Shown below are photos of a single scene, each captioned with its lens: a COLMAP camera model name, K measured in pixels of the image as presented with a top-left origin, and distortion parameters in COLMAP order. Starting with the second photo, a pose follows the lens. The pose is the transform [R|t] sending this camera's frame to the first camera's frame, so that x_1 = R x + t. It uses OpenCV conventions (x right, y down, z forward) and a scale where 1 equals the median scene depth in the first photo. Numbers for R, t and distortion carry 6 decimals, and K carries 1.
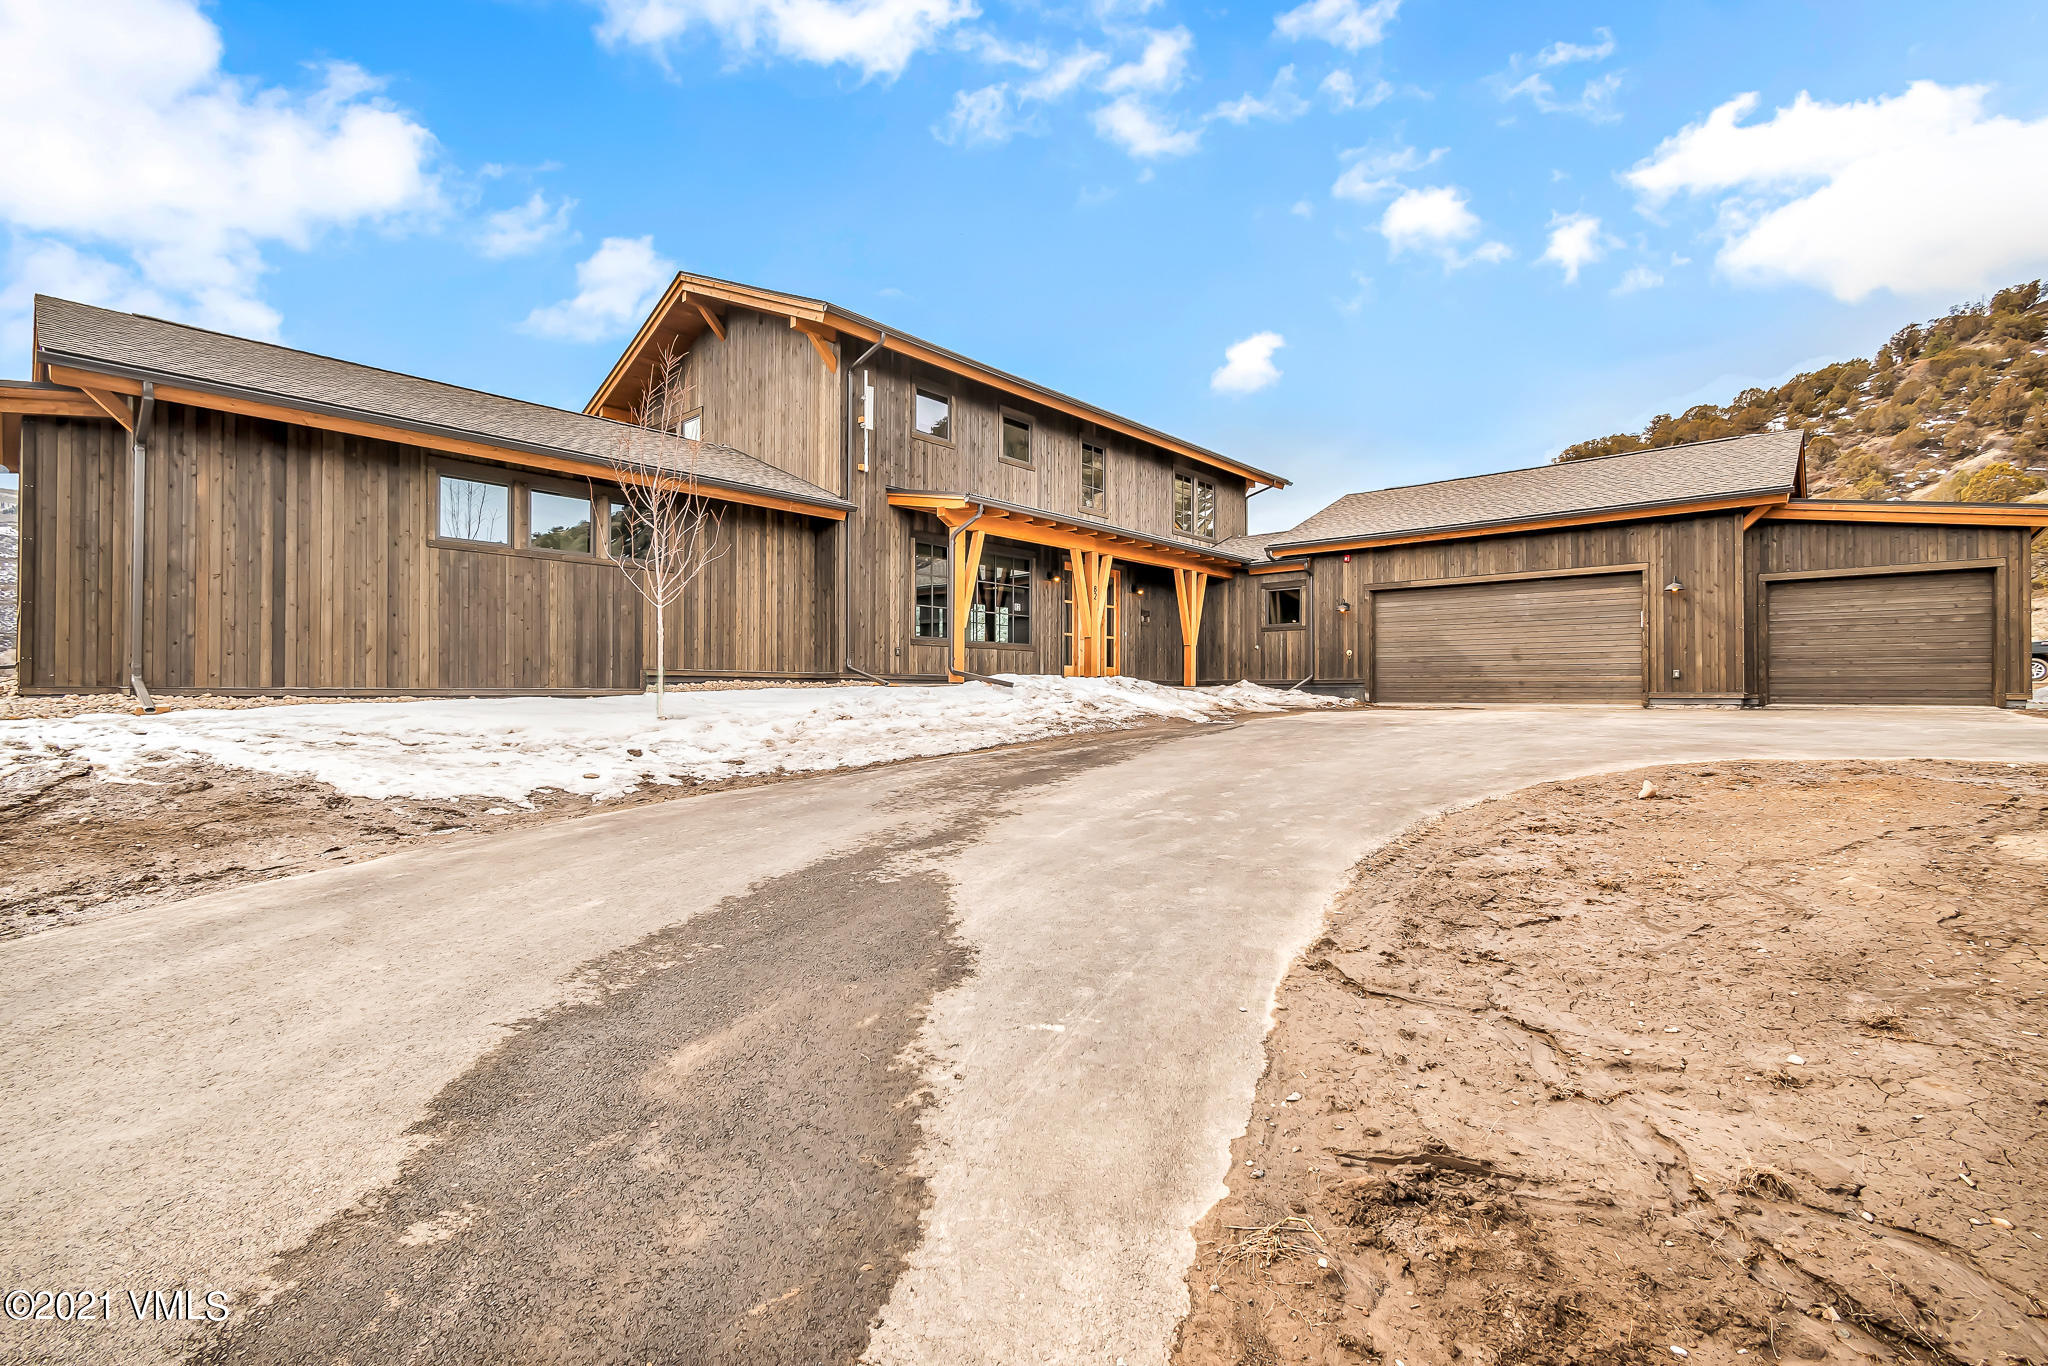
lens RADIAL K [[926.0, 0, 1022.6], [0, 926.0, 689.6], [0, 0, 1]] dist [-0.000071, -0.004257]
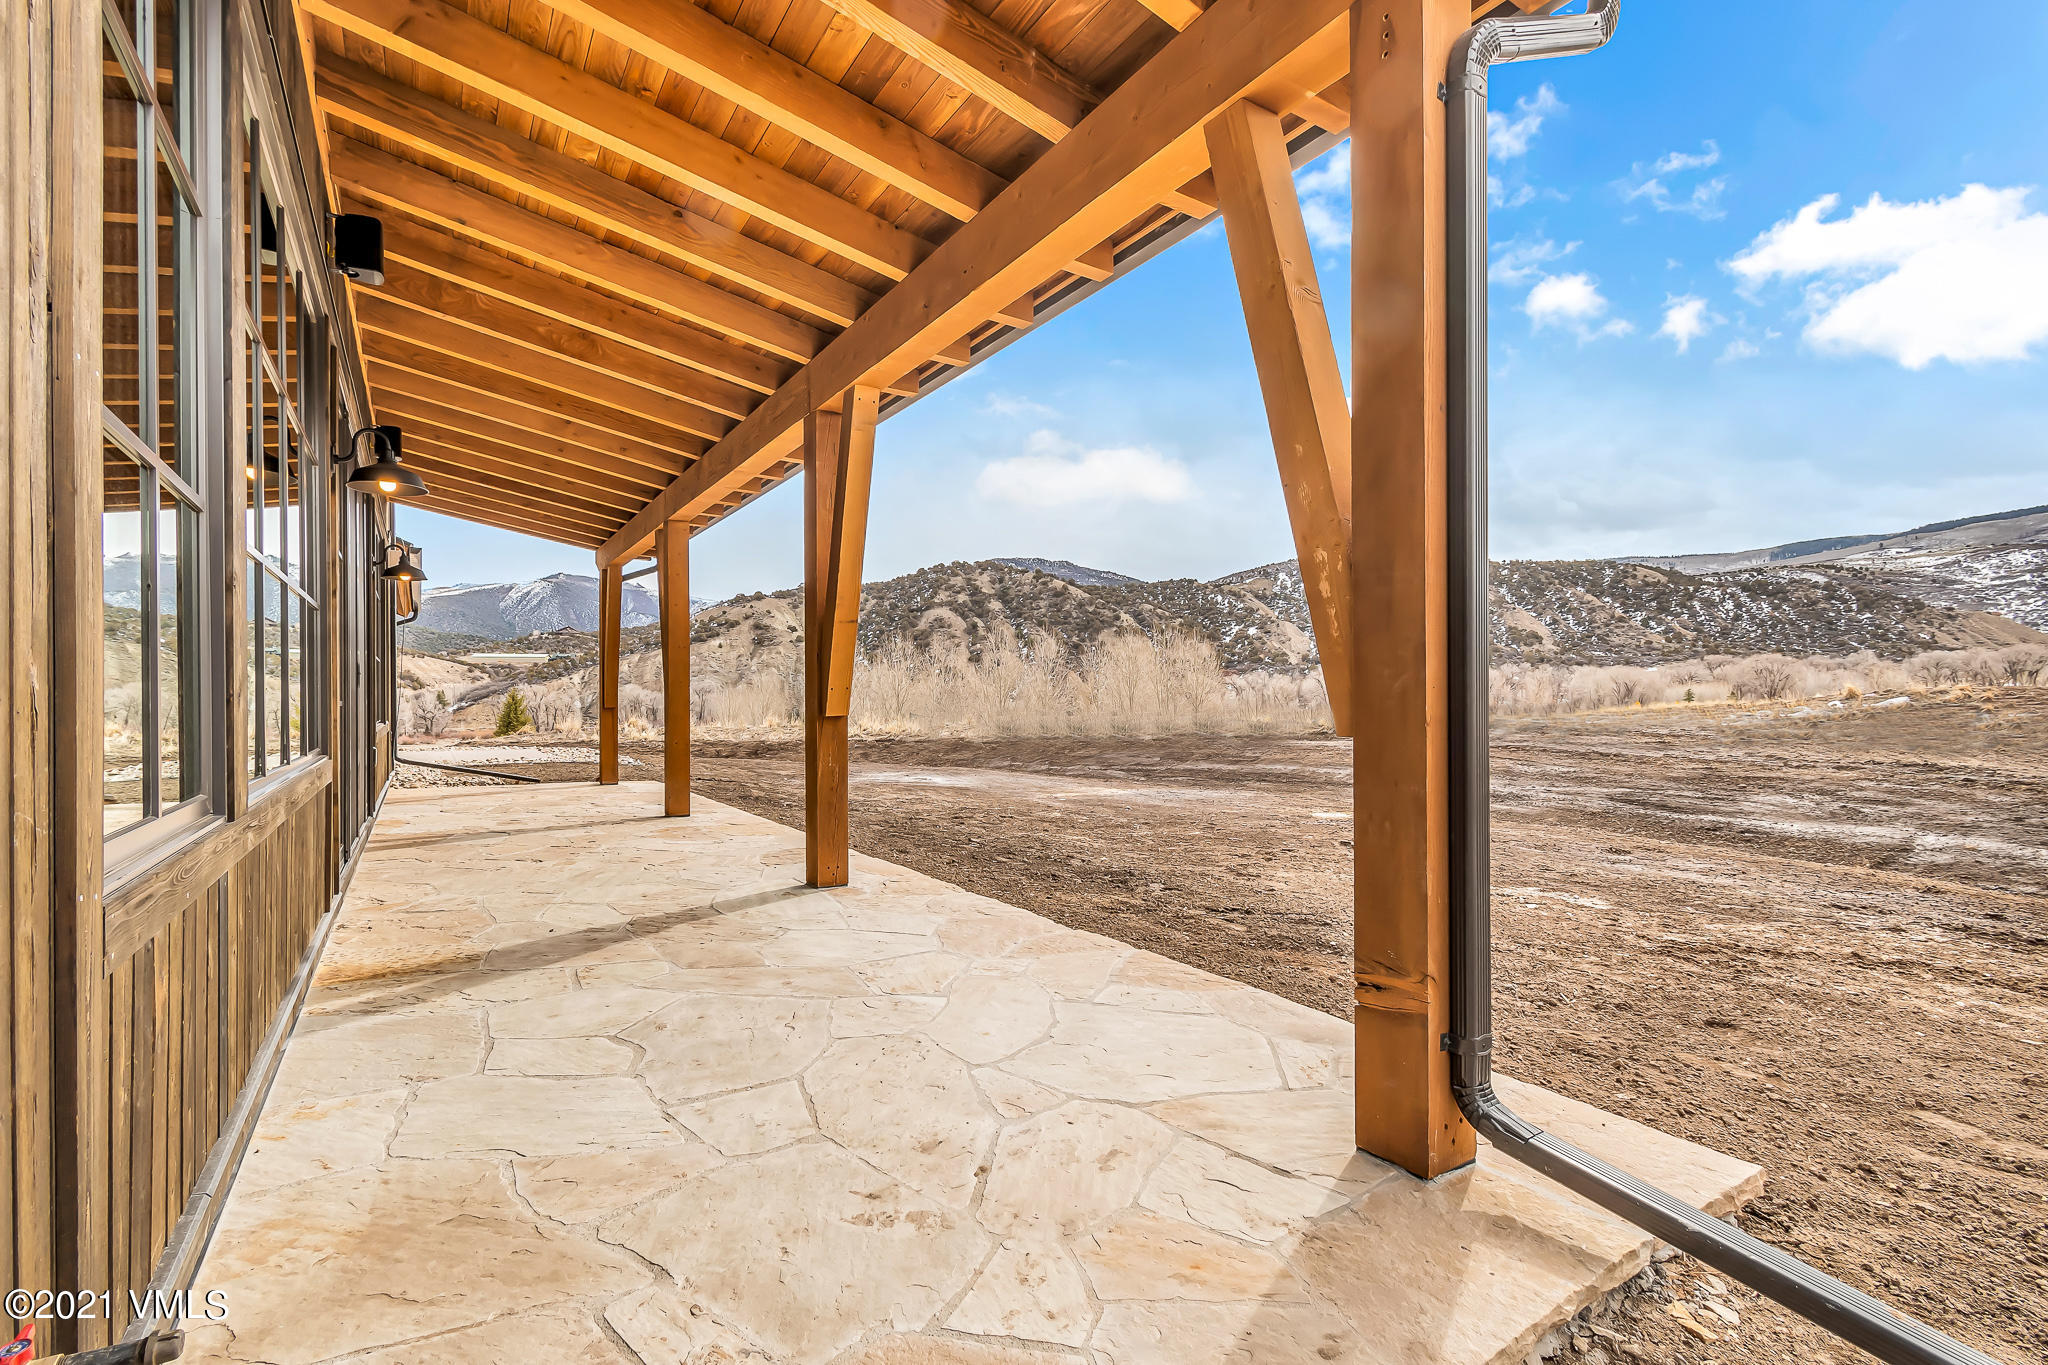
lens RADIAL K [[926.0, 0, 1030.1], [0, 926.0, 689.8], [0, 0, 1]] dist [-0.000071, -0.004257]
pose [[0.972649, -0.002353, -0.232266, 0.044056], [0.002639, 0.999996, 0.000923, -0.003095], [0.232263, -0.001511, 0.972652, -0.381081]]
